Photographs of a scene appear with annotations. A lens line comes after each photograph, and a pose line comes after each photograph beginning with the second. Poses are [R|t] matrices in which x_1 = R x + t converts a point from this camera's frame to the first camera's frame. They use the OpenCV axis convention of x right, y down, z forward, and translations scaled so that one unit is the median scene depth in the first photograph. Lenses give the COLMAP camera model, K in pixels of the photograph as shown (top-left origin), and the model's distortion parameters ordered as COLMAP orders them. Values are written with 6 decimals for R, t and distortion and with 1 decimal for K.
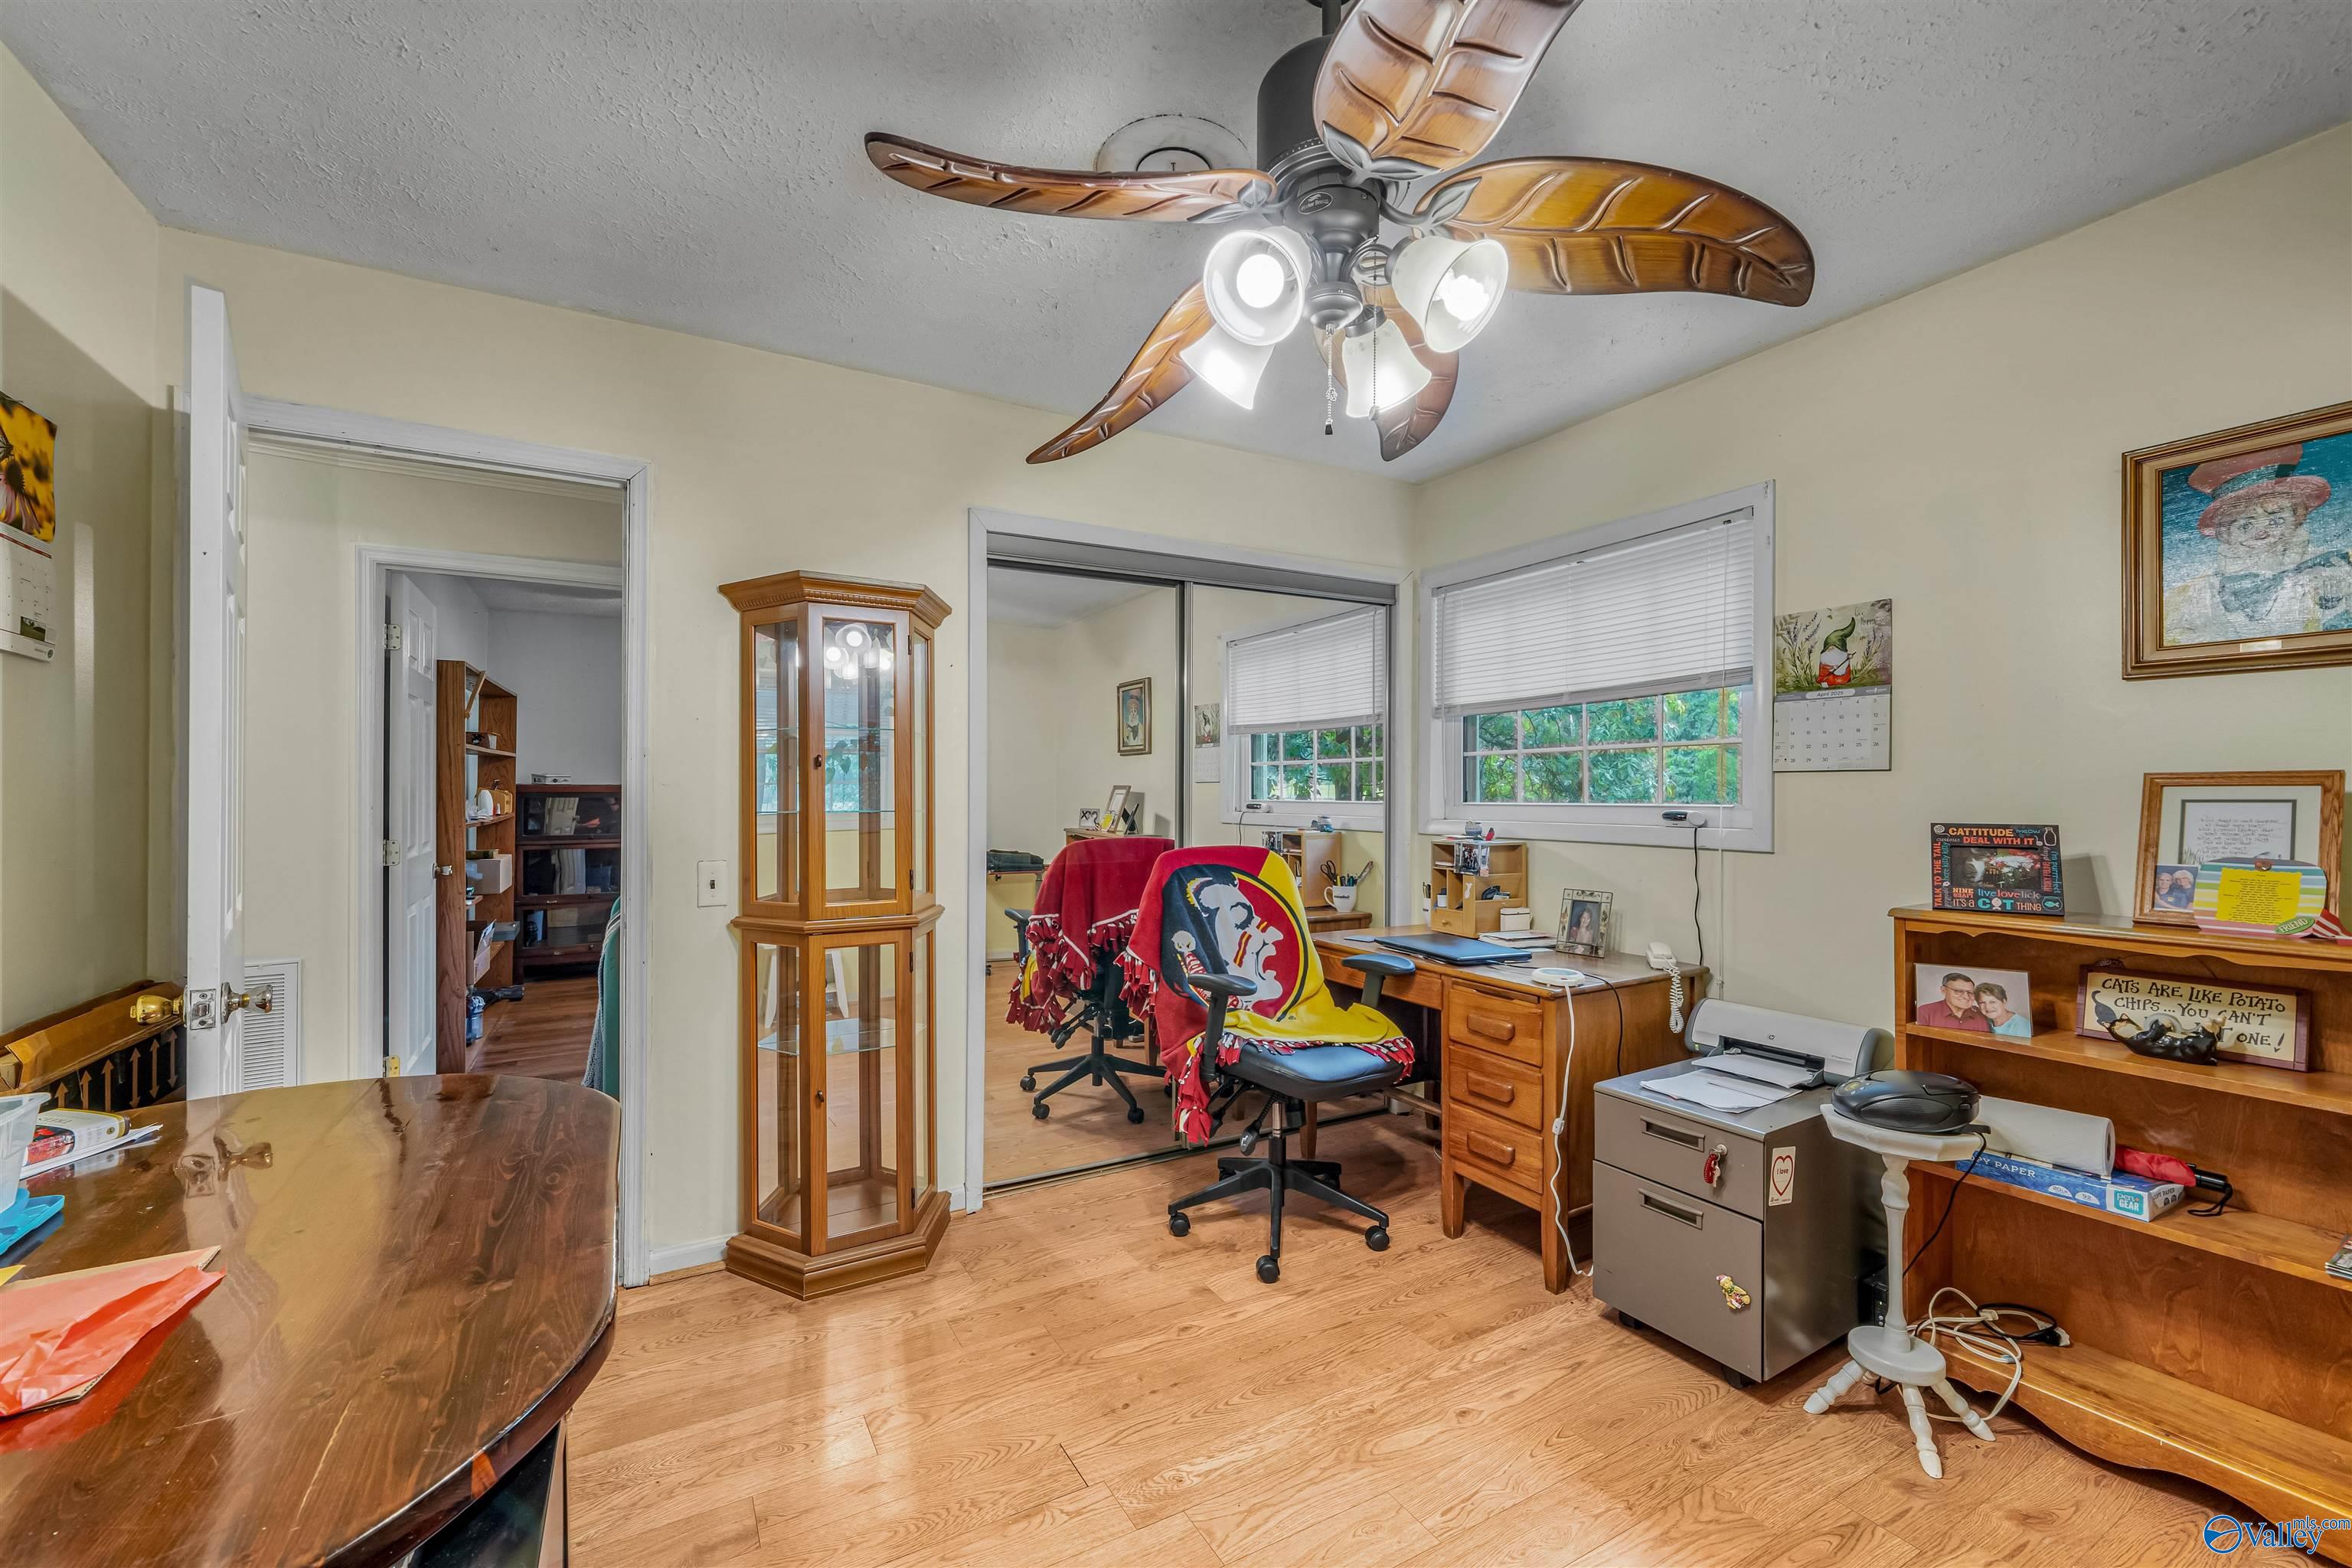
lens RADIAL K [[951.1, 0, 1170.1], [0, 951.1, 801.8], [0, 0, 1]] dist [-0.004012, -0.000268]
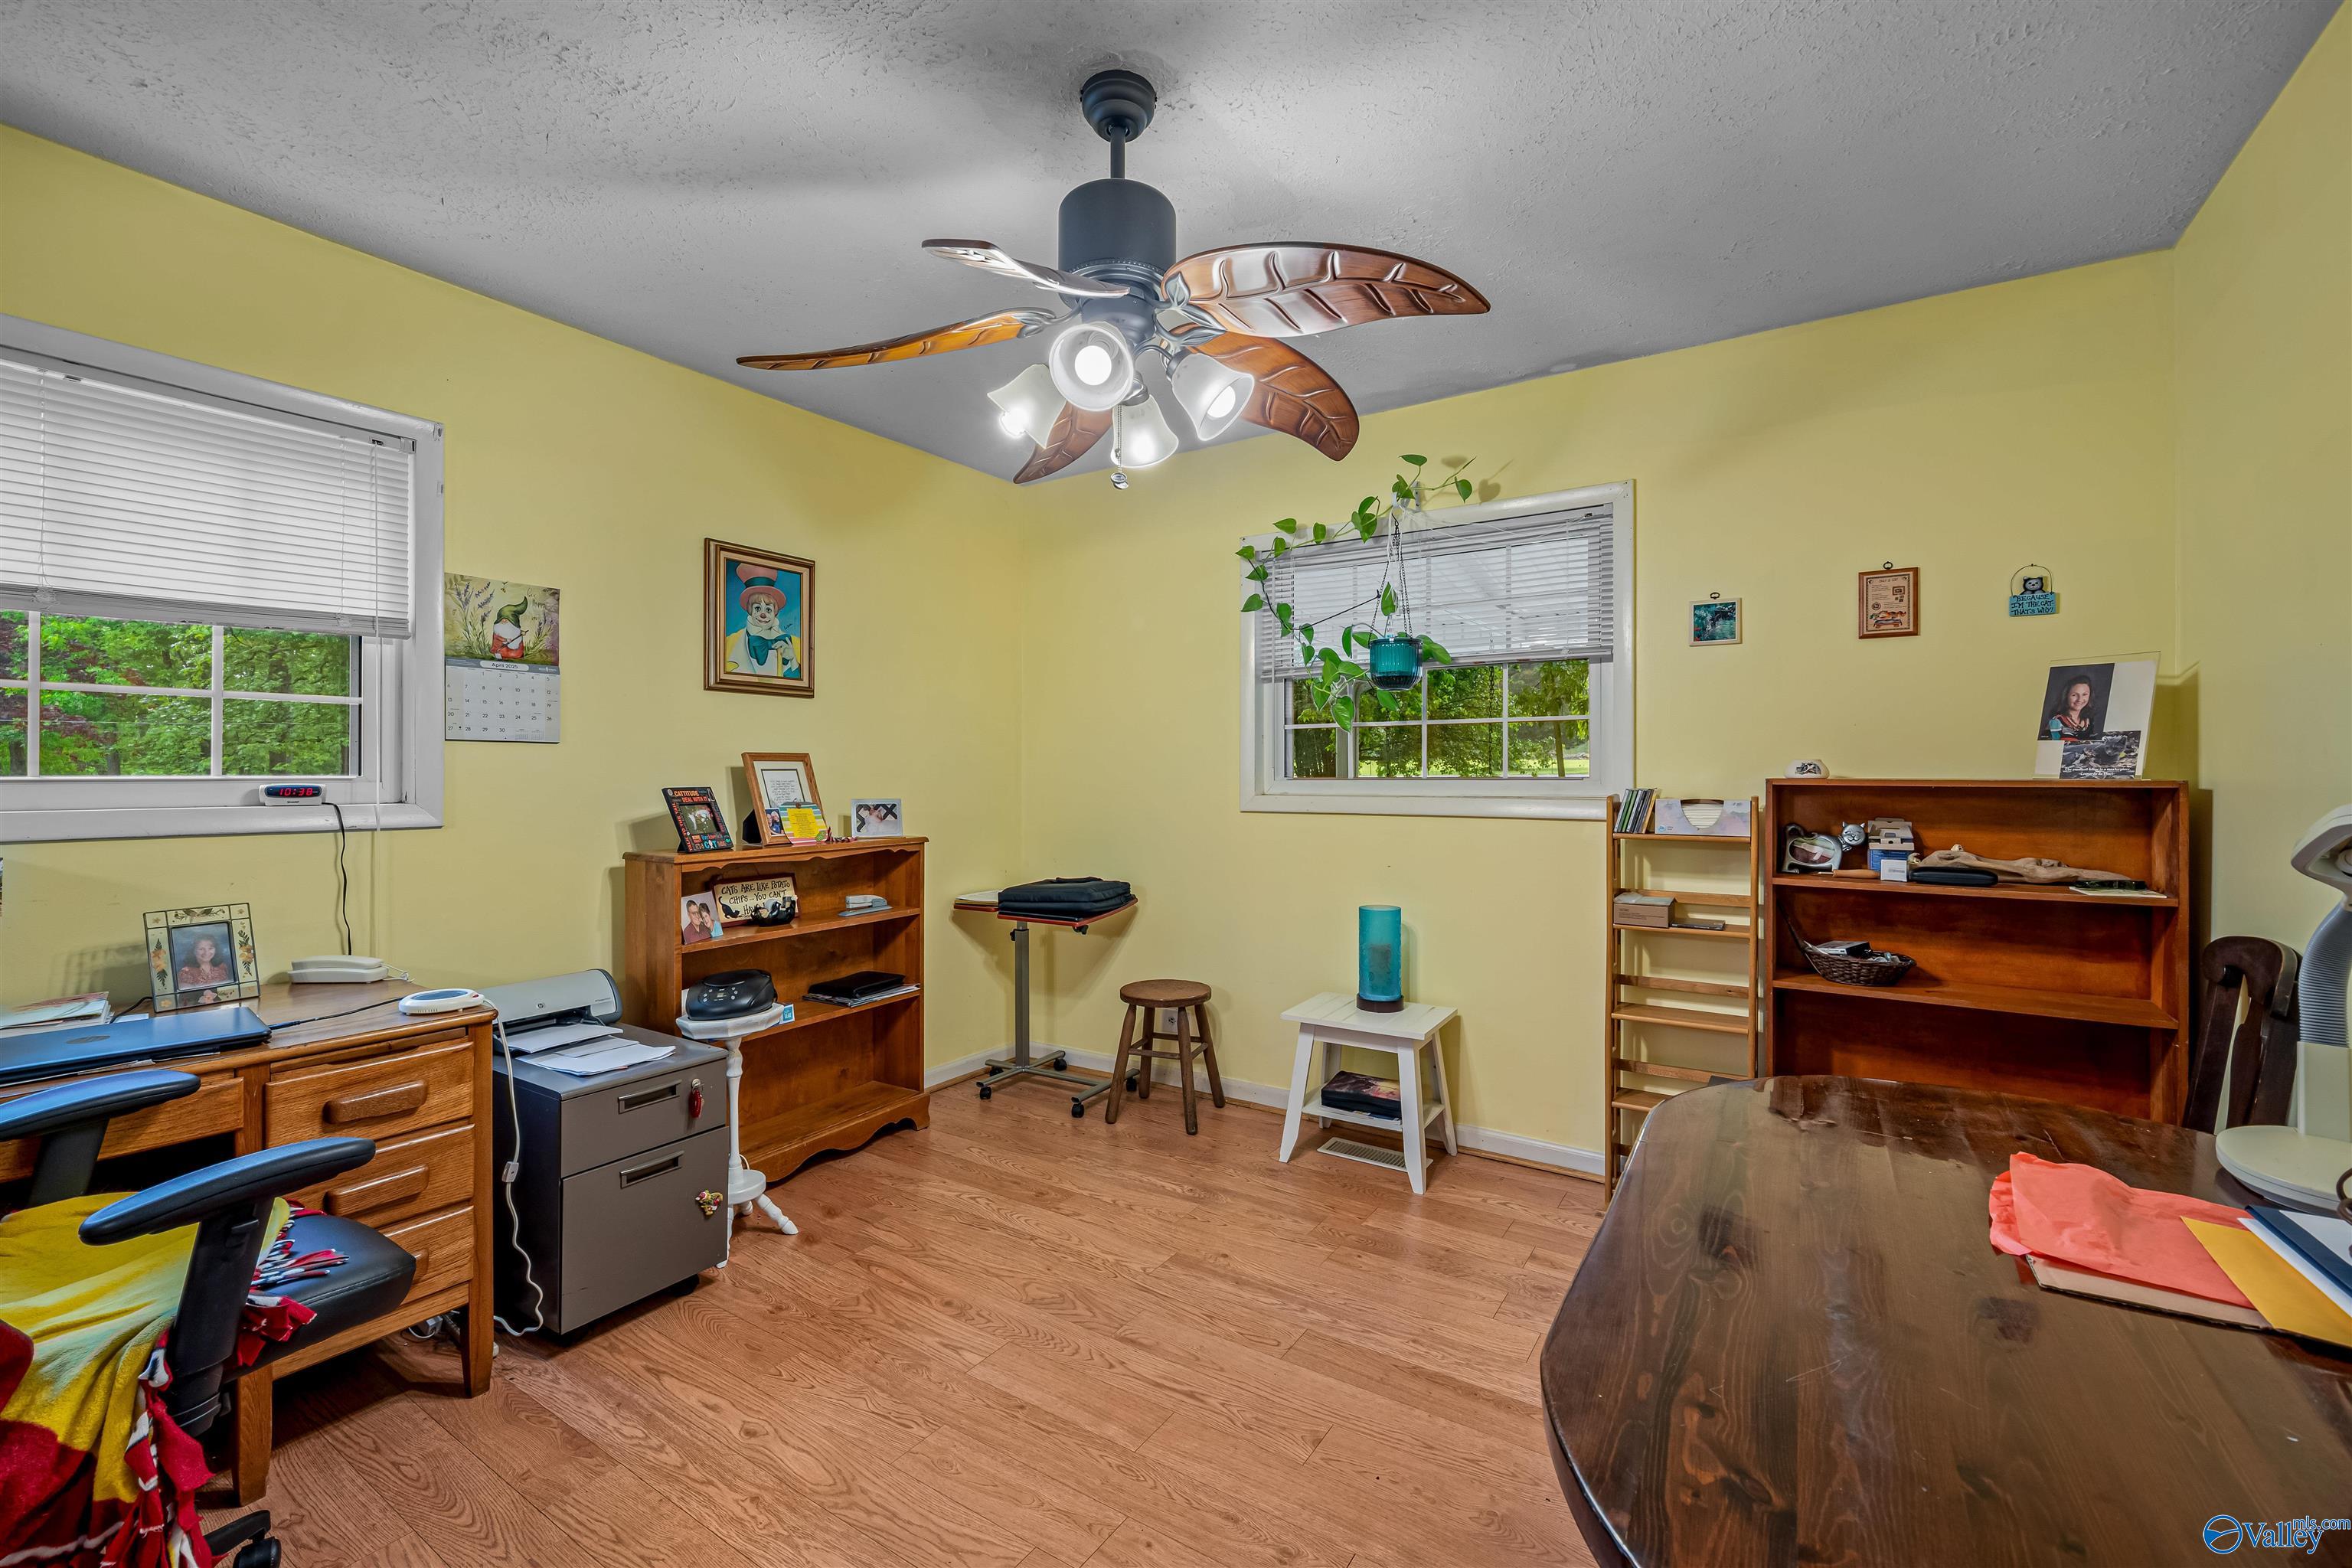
lens RADIAL K [[971.2, 0, 1171.4], [0, 971.2, 793.0], [0, 0, 1]] dist [-0.002694, -0.000229]
pose [[-0.458127, -0.023585, 0.888574, -0.585075], [0.002546, 0.999609, 0.027845, -0.004500], [-0.888883, 0.015019, -0.457888, 0.877933]]
